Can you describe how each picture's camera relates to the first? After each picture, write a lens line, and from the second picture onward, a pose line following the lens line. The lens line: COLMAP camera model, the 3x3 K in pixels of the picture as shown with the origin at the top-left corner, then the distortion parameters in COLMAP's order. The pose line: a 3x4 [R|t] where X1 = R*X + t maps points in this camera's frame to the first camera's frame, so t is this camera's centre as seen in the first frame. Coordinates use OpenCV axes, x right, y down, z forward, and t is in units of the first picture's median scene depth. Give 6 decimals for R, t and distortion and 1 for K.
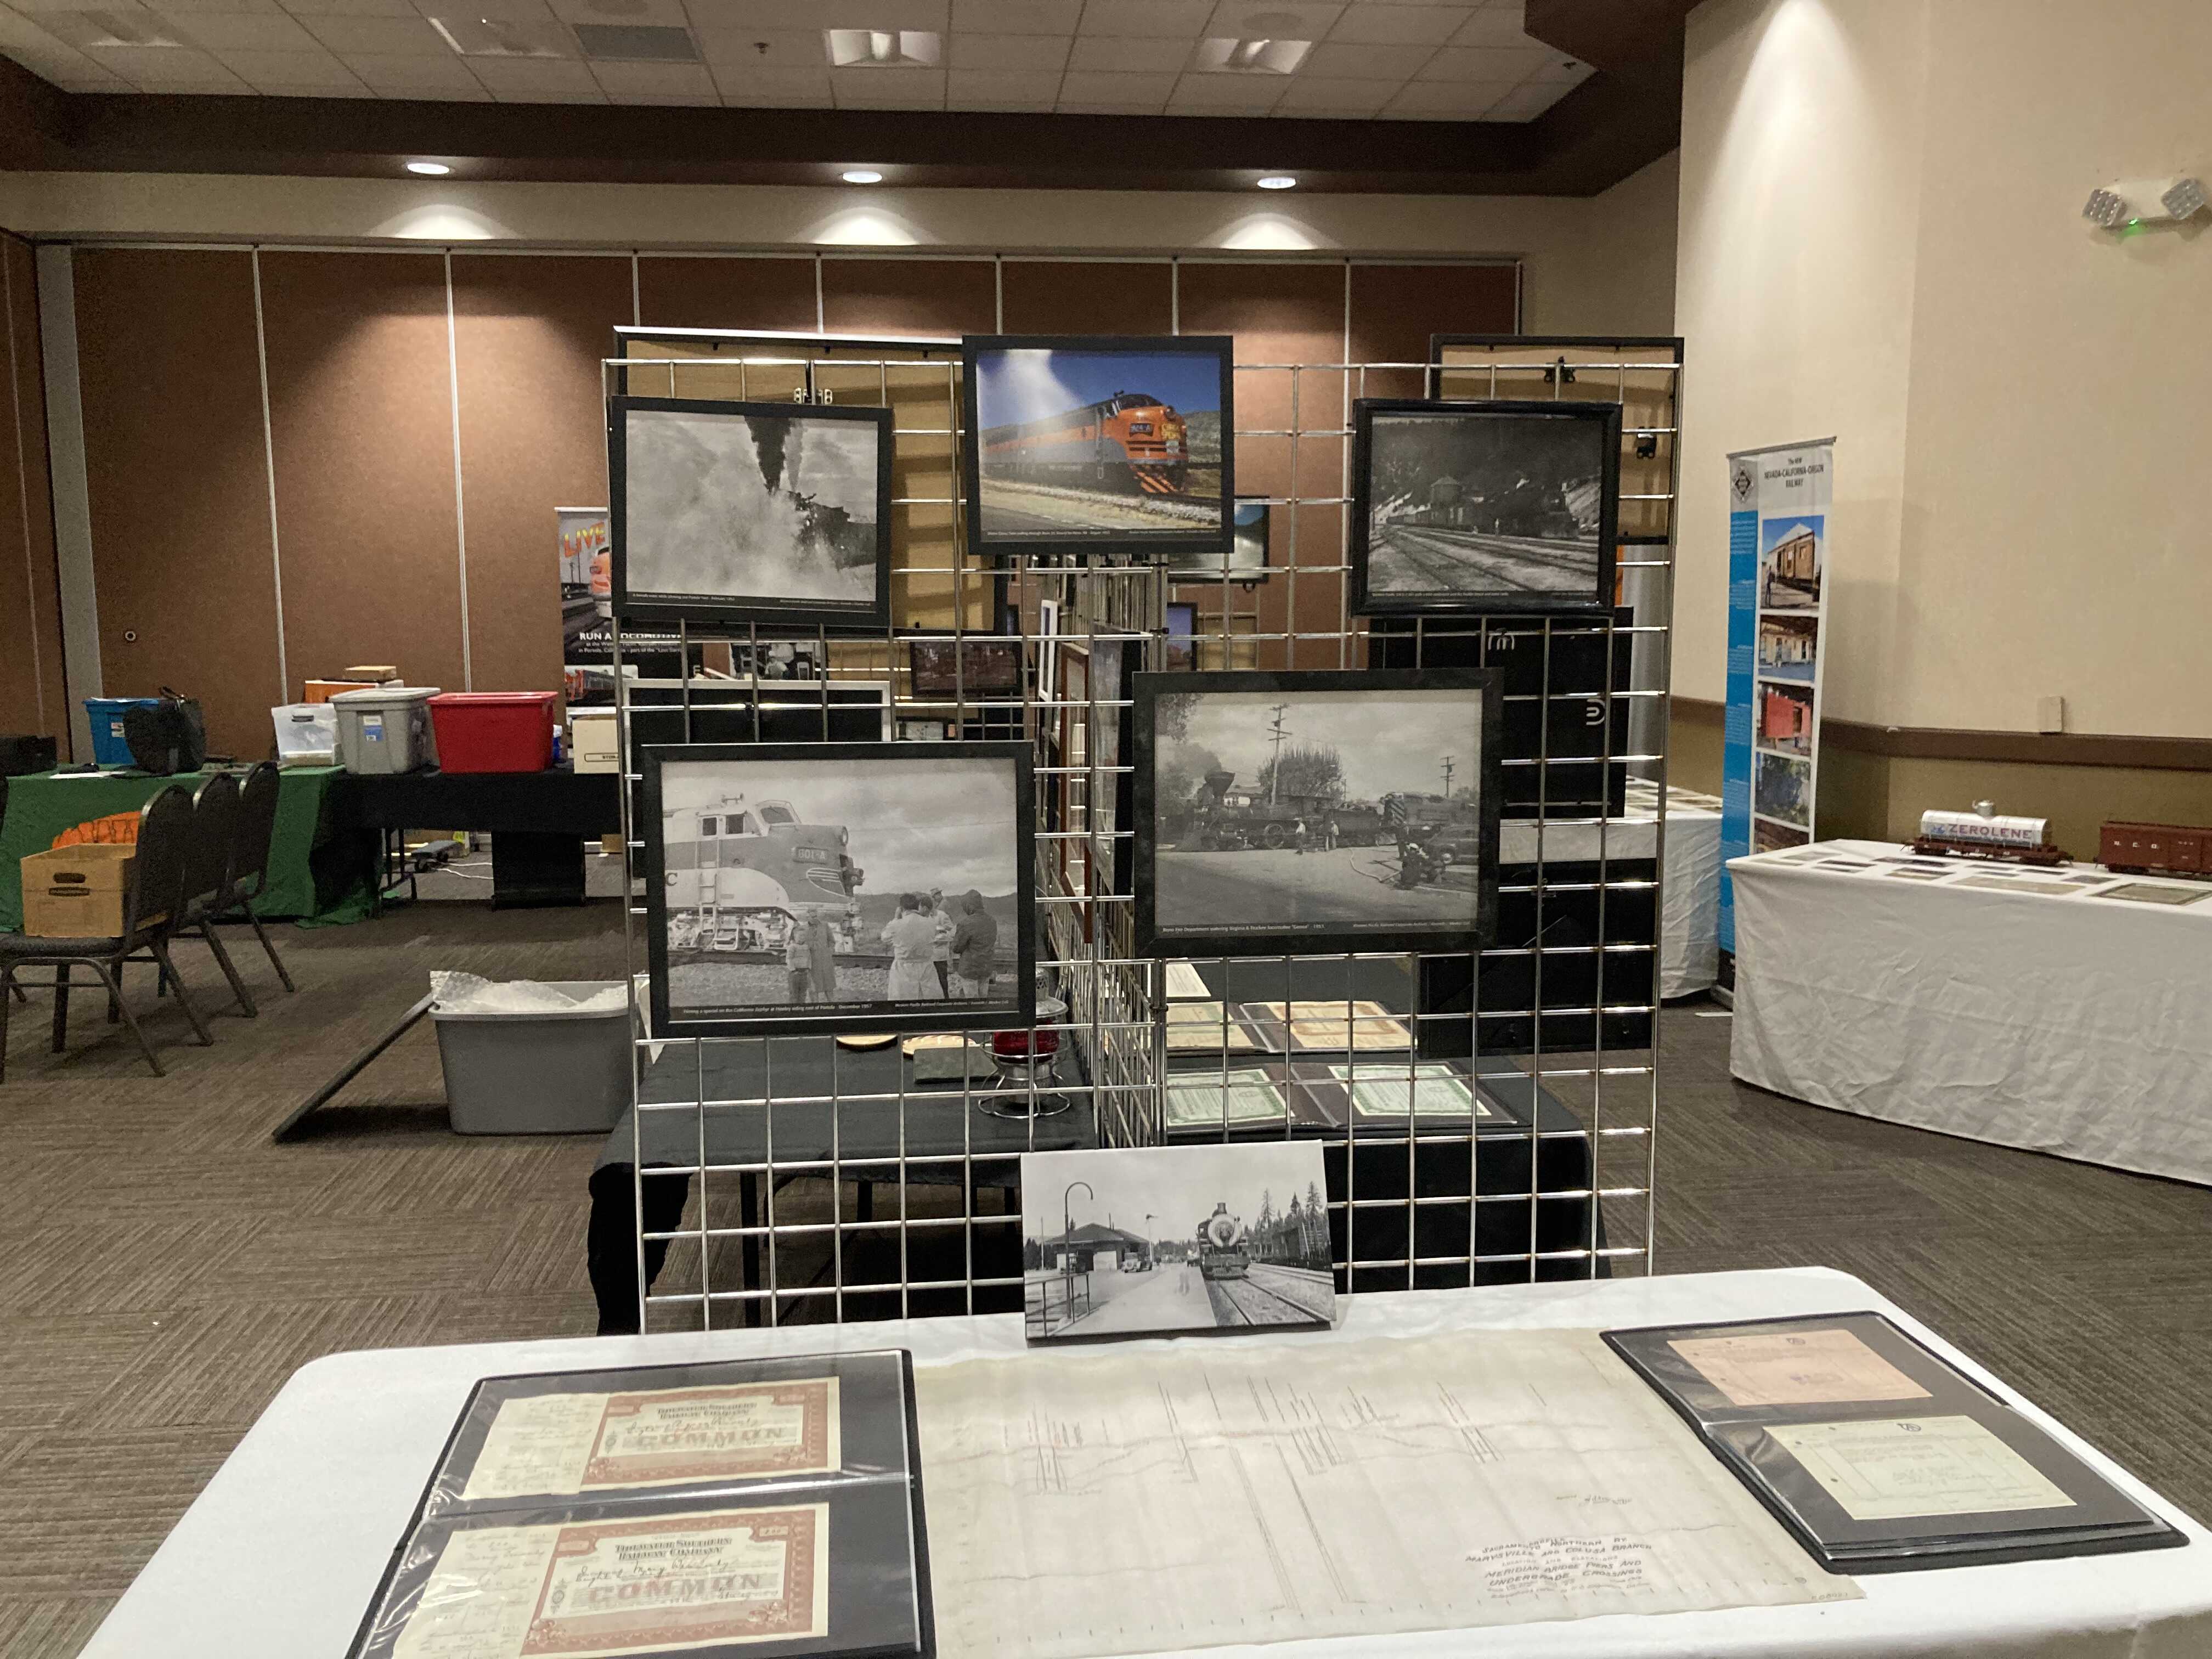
lens RADIAL K [[1830.3, 0, 1104.2], [0, 1830.3, 834.5], [0, 0, 1]] dist [0.021686, -0.014076]
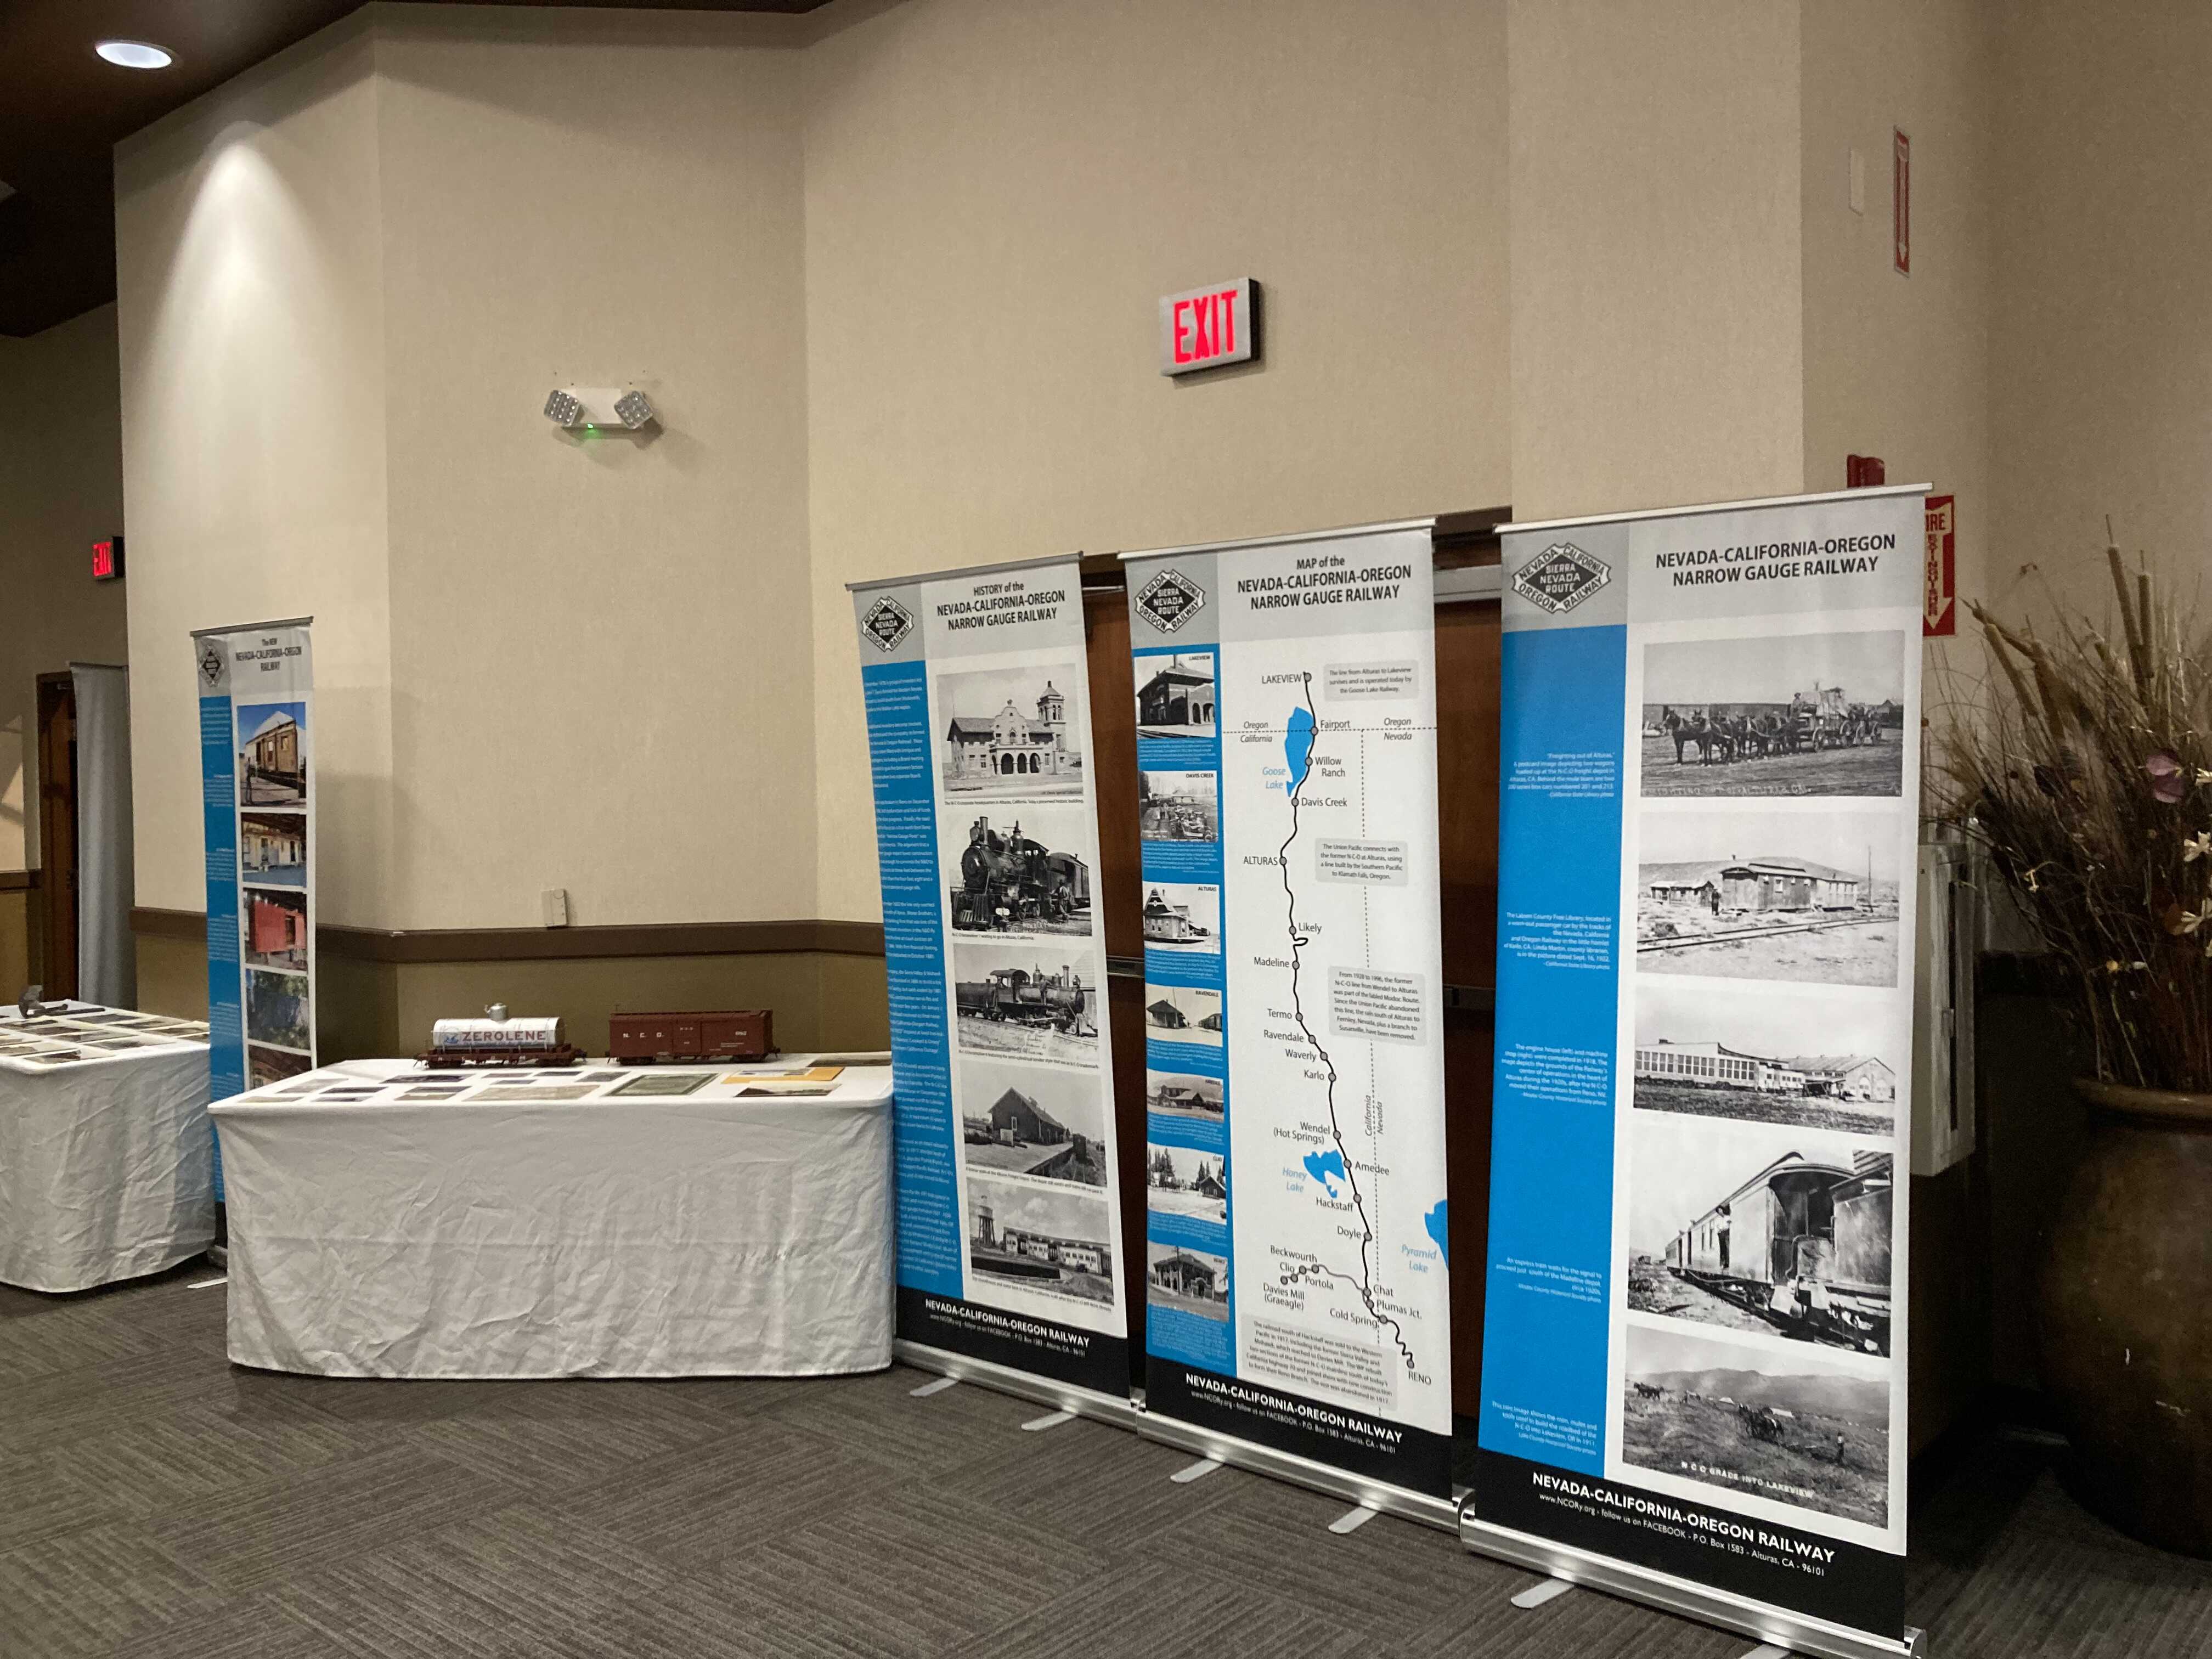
lens RADIAL K [[1830.3, 0, 1118.9], [0, 1830.3, 782.0], [0, 0, 1]] dist [0.021686, -0.014076]
pose [[0.719309, -0.011425, 0.694596, 0.056122], [0.102109, 0.990744, -0.089446, -0.014564], [-0.687145, 0.135263, 0.713818, 0.092499]]
